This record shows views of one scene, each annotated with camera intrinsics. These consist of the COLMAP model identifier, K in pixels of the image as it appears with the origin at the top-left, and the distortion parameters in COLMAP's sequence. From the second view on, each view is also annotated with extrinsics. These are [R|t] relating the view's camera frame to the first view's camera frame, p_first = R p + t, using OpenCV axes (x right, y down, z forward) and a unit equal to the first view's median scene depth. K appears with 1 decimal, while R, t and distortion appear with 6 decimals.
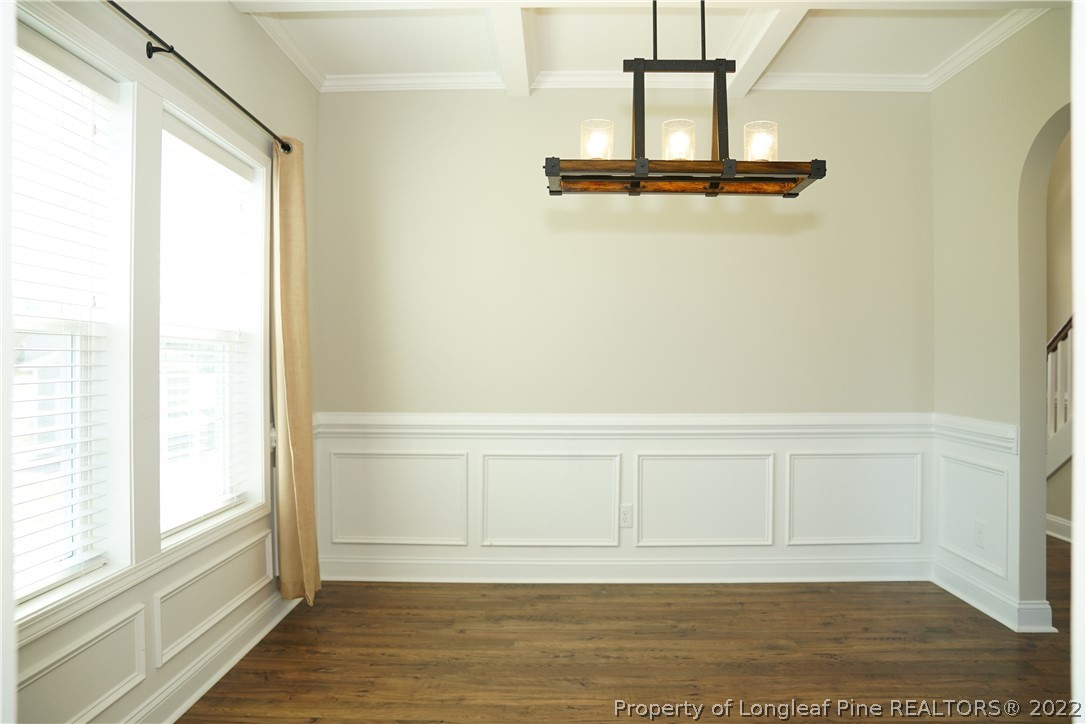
lens RADIAL K [[736.9, 0, 543.0], [0, 736.9, 362.0], [0, 0, 1]] dist [-0.129746, 0.084446]
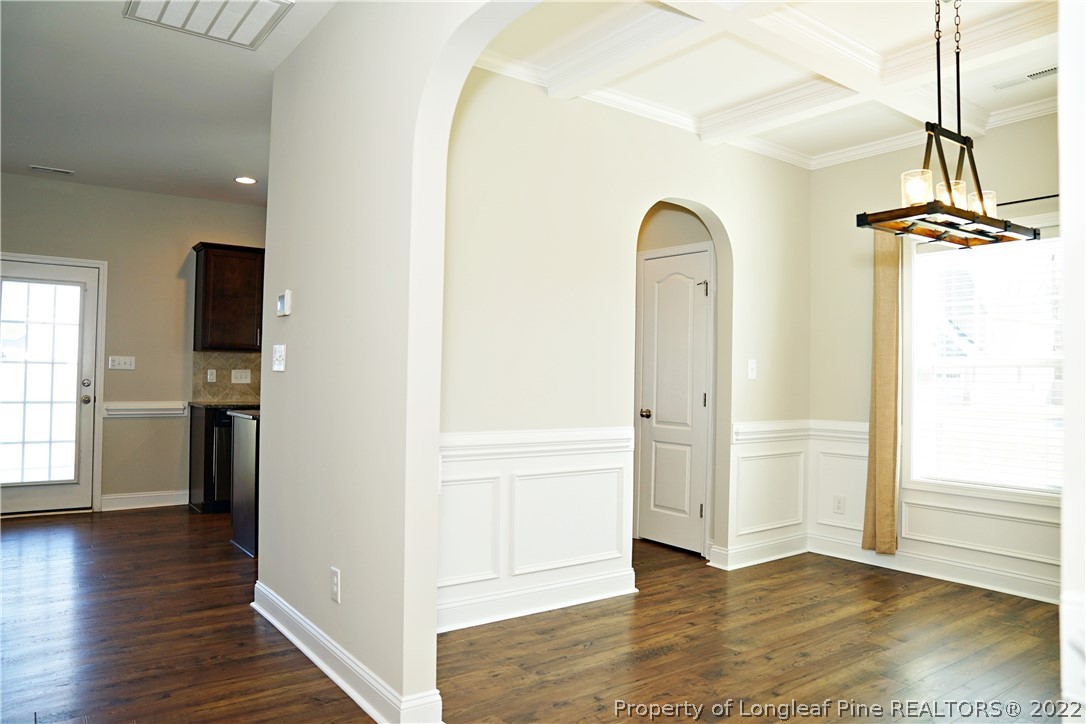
lens RADIAL K [[736.9, 0, 543.0], [0, 736.9, 362.0], [0, 0, 1]] dist [-0.129746, 0.084446]
pose [[-0.788298, -0.027861, -0.614663, 1.209876], [-0.020491, 0.999609, -0.019030, 0.009577], [0.614953, -0.002406, -0.788560, 1.256446]]
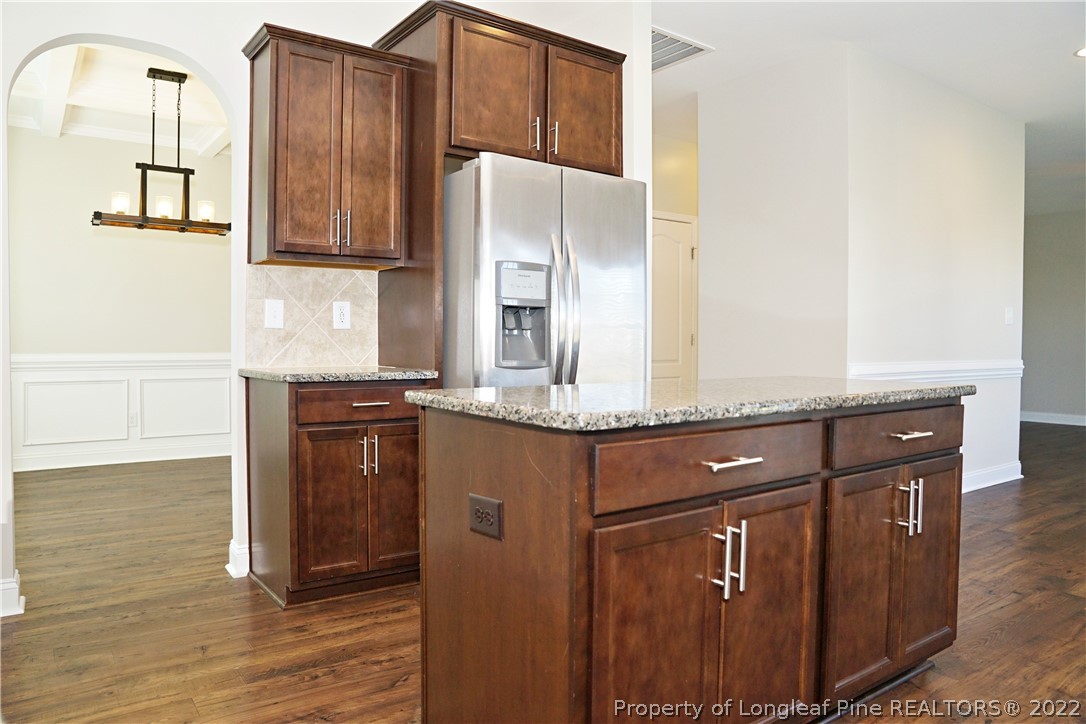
lens RADIAL K [[736.9, 0, 543.0], [0, 736.9, 362.0], [0, 0, 1]] dist [-0.129746, 0.084446]
pose [[0.793881, -0.013936, 0.607913, -0.161581], [-0.003487, 0.999617, 0.027469, 0.064997], [-0.608063, -0.023927, 0.793528, -1.050475]]
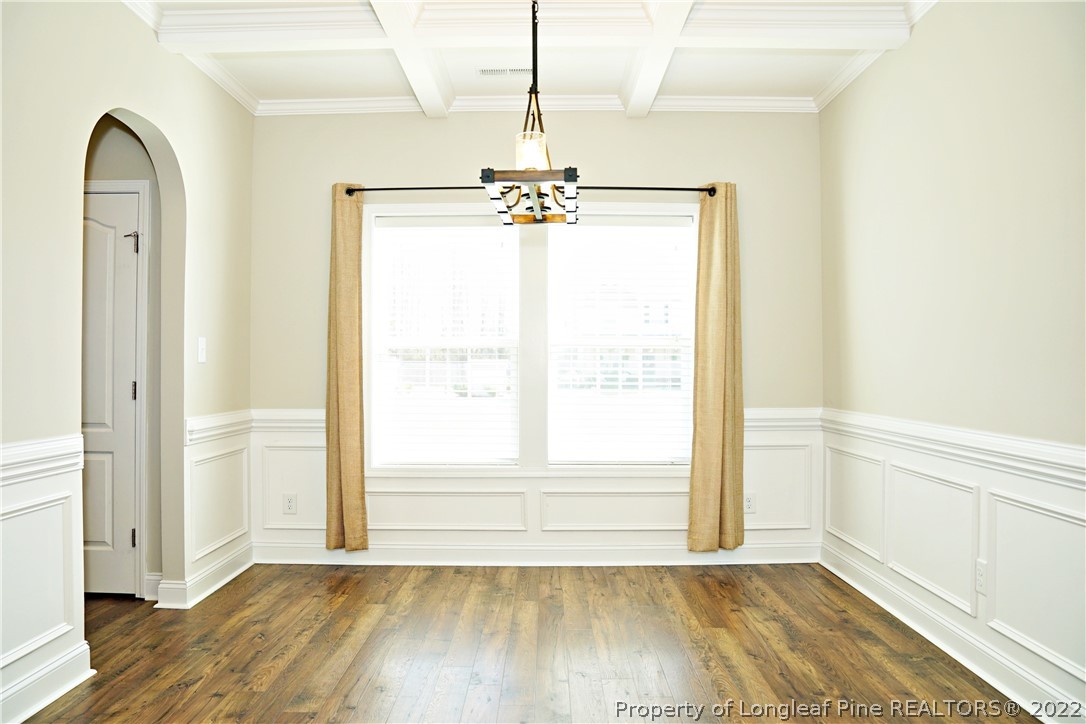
lens RADIAL K [[762.9, 0, 543.0], [0, 762.9, 362.0], [0, 0, 1]] dist [-0.131463, 0.097007]
pose [[0.017022, -0.007268, -0.999829, 1.170015], [-0.003097, 0.999968, -0.007322, 0.014949], [0.999850, 0.003221, 0.016999, 0.817716]]
